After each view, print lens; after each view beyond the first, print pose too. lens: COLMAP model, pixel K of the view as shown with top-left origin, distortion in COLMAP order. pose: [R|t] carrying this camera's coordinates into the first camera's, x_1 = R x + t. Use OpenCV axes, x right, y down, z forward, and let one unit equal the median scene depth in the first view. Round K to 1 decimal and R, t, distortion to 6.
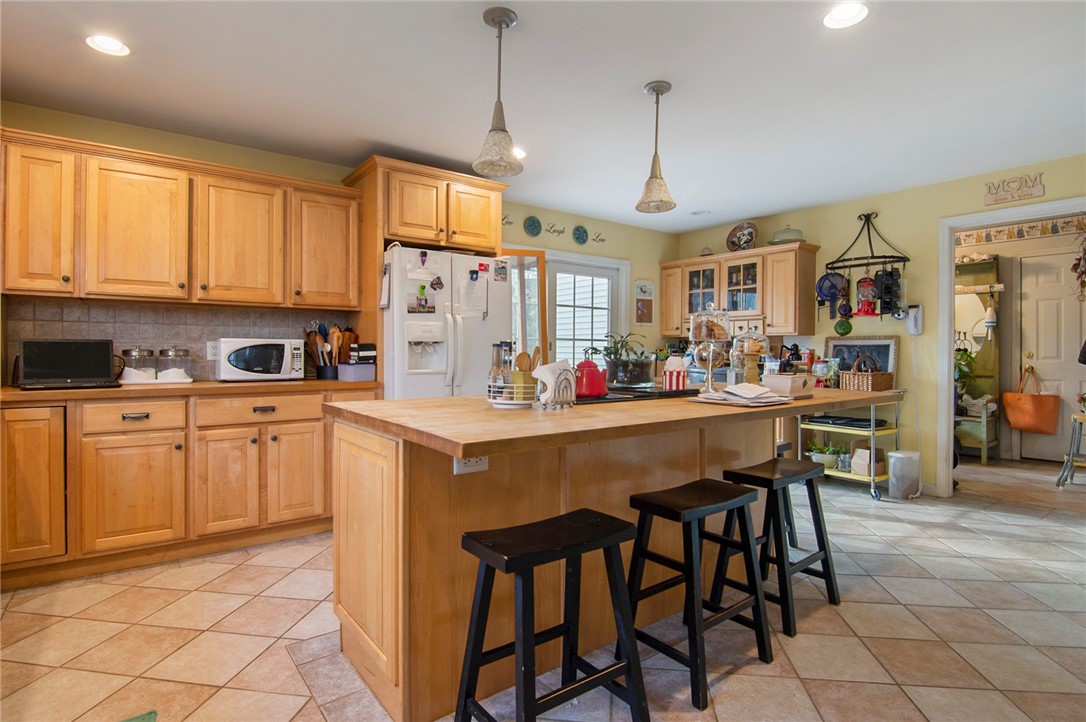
lens RADIAL K [[549.6, 0, 520.1], [0, 549.6, 357.5], [0, 0, 1]] dist [-0.038026, 0.001986]
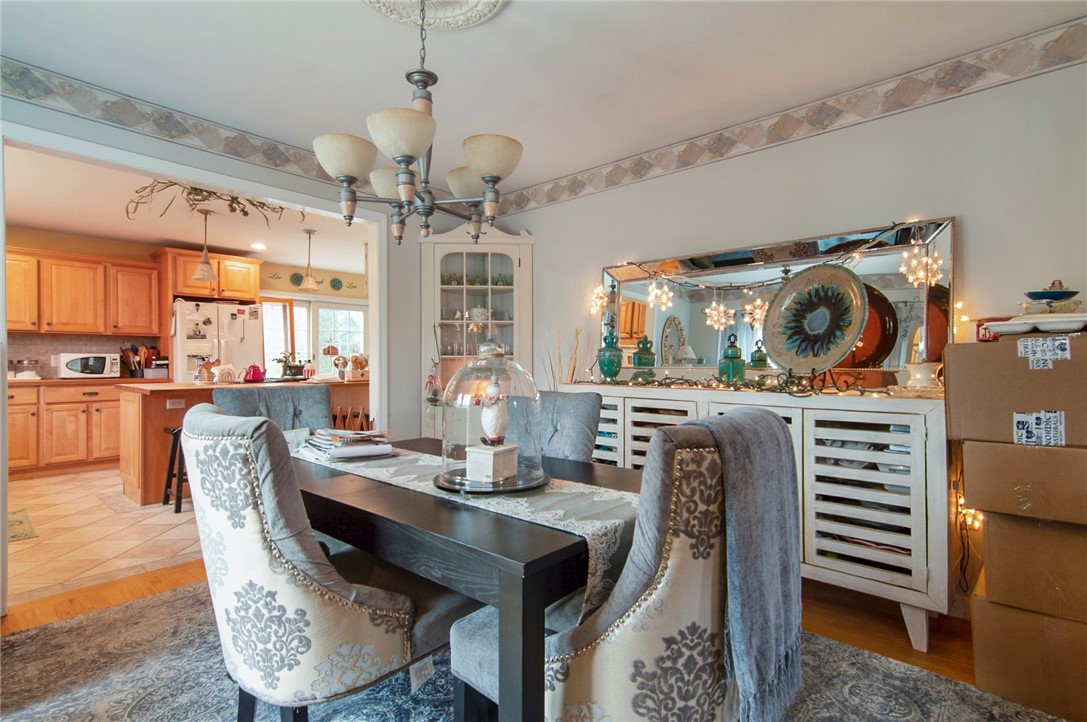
lens RADIAL K [[538.2, 0, 538.5], [0, 538.2, 364.8], [0, 0, 1]] dist [-0.003046, 0.001498]
pose [[0.976509, -0.005997, 0.215391, 0.518630], [0.005881, 0.999982, 0.001180, 0.006492], [-0.215395, 0.000114, 0.976527, -0.916113]]
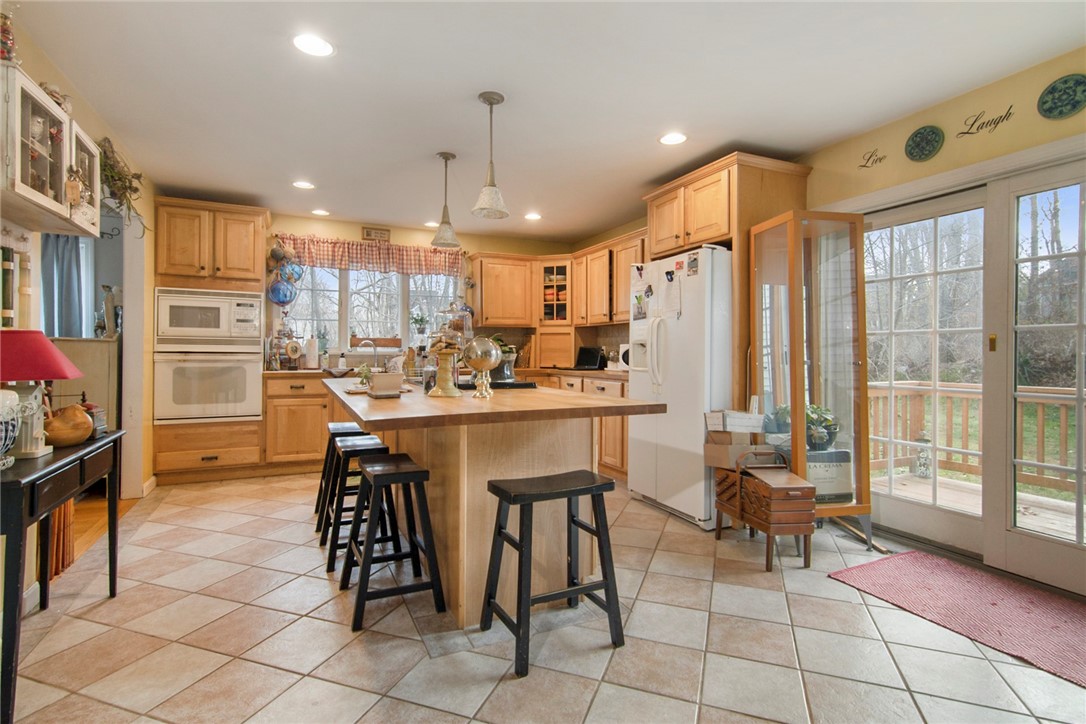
lens RADIAL K [[516.5, 0, 545.1], [0, 516.5, 357.6], [0, 0, 1]] dist [0.003366, -0.000112]
pose [[-0.180754, 0.006213, -0.983509, 0.944694], [-0.012484, 0.999885, 0.008611, -0.006309], [0.983449, 0.013834, -0.180655, 1.004977]]
